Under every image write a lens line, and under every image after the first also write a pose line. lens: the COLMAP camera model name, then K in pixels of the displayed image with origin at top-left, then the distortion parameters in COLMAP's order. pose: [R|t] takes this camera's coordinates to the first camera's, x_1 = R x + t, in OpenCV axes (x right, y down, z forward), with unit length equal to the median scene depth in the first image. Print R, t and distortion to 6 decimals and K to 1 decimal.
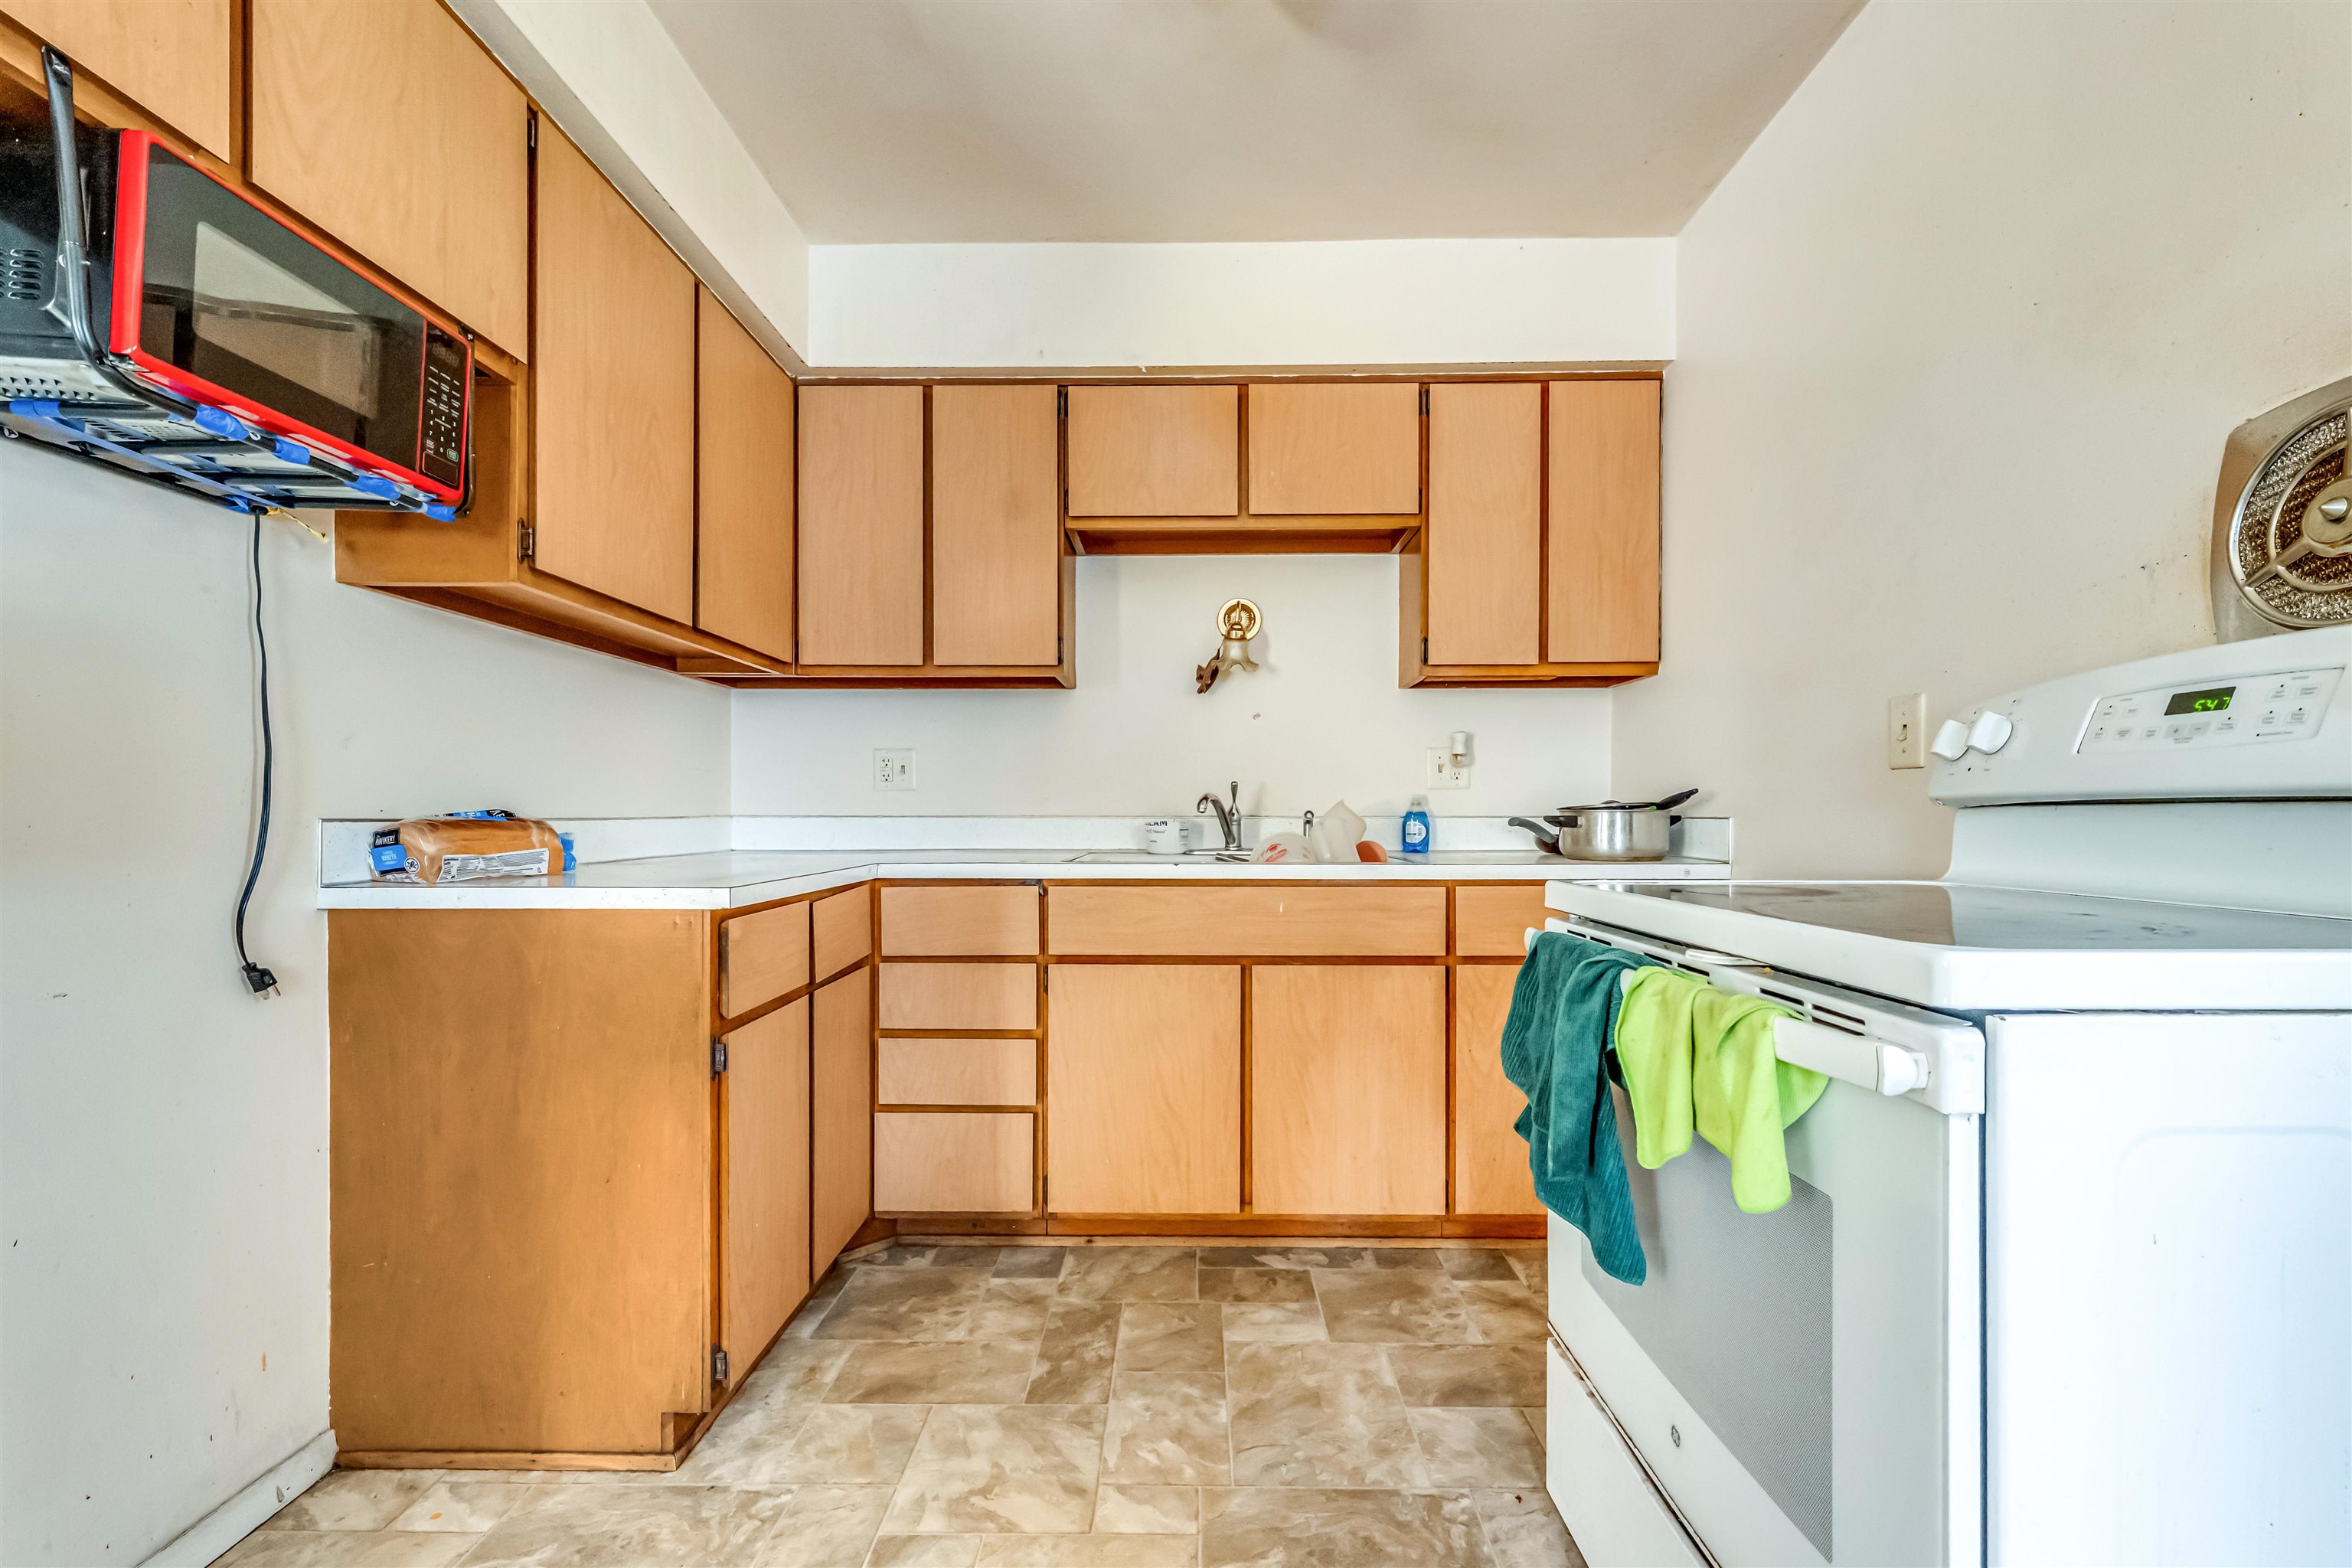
lens RADIAL K [[975.6, 0, 1175.4], [0, 975.6, 809.9], [0, 0, 1]] dist [0.002330, 0.000304]
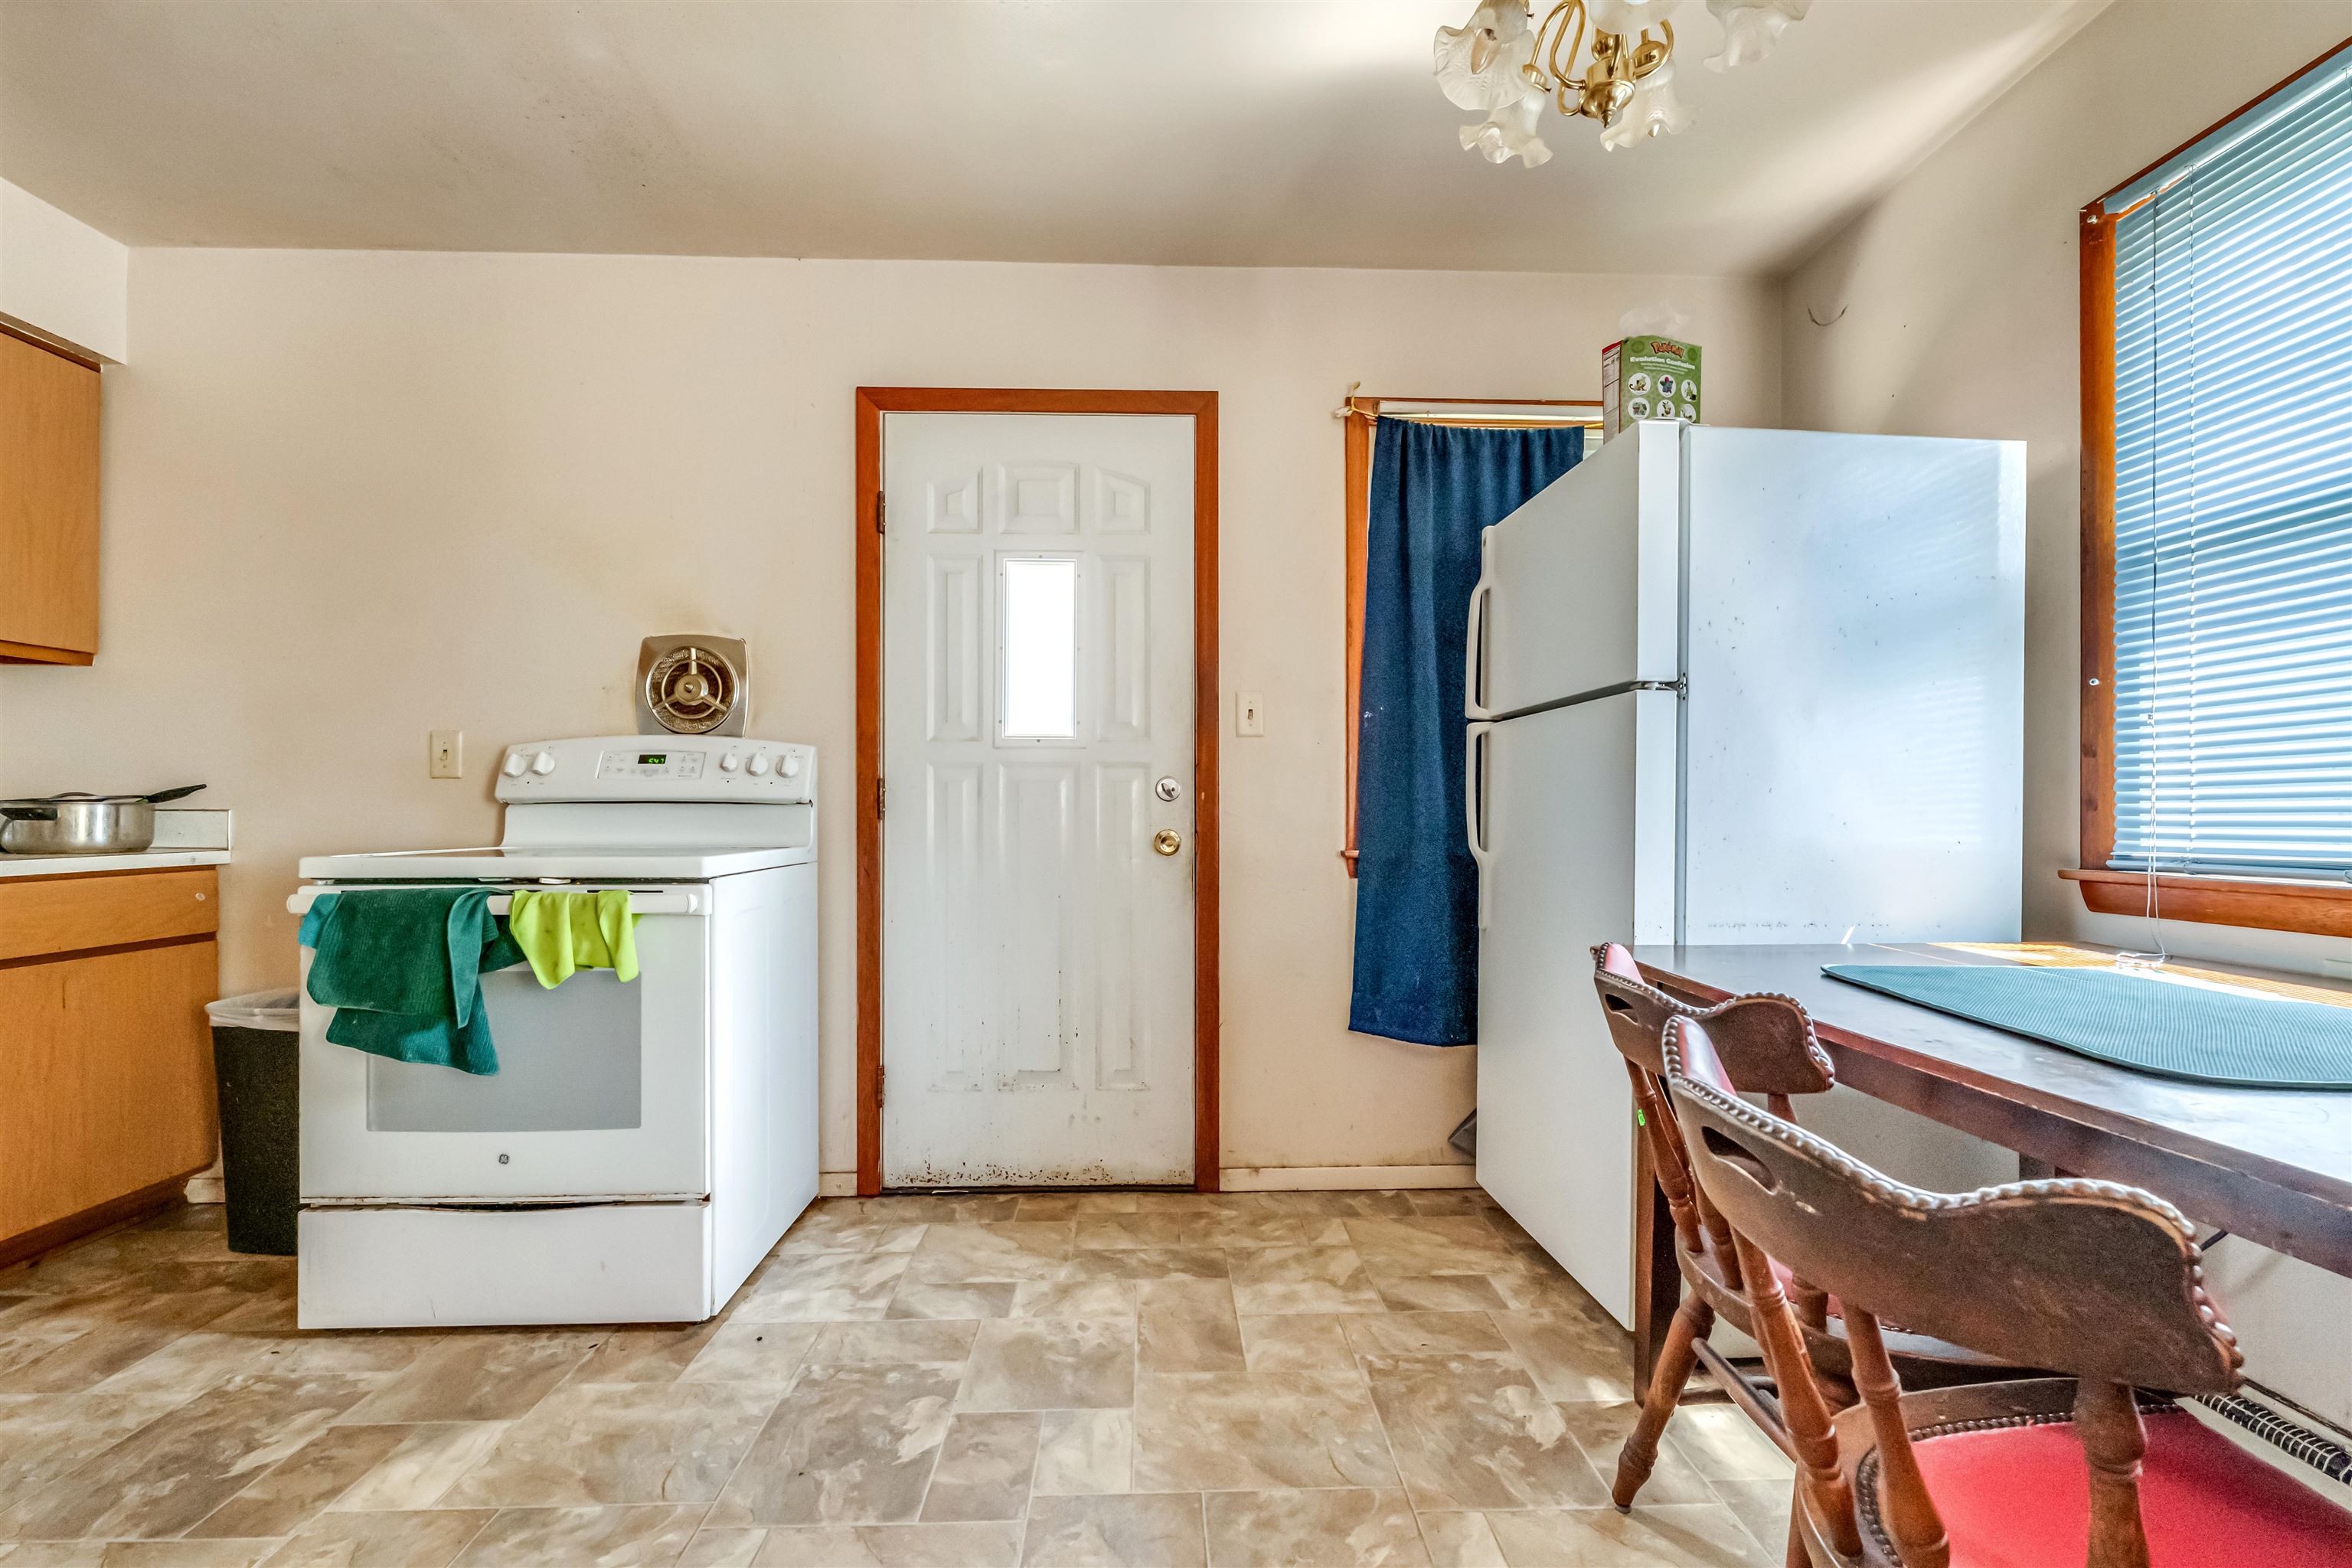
lens RADIAL K [[975.6, 0, 1180.0], [0, 975.6, 801.1], [0, 0, 1]] dist [0.002330, 0.000304]
pose [[-0.050755, 0.002807, 0.998707, -0.883202], [-0.006084, 0.999977, -0.003120, -0.007713], [-0.998693, -0.006235, -0.050737, -0.090142]]
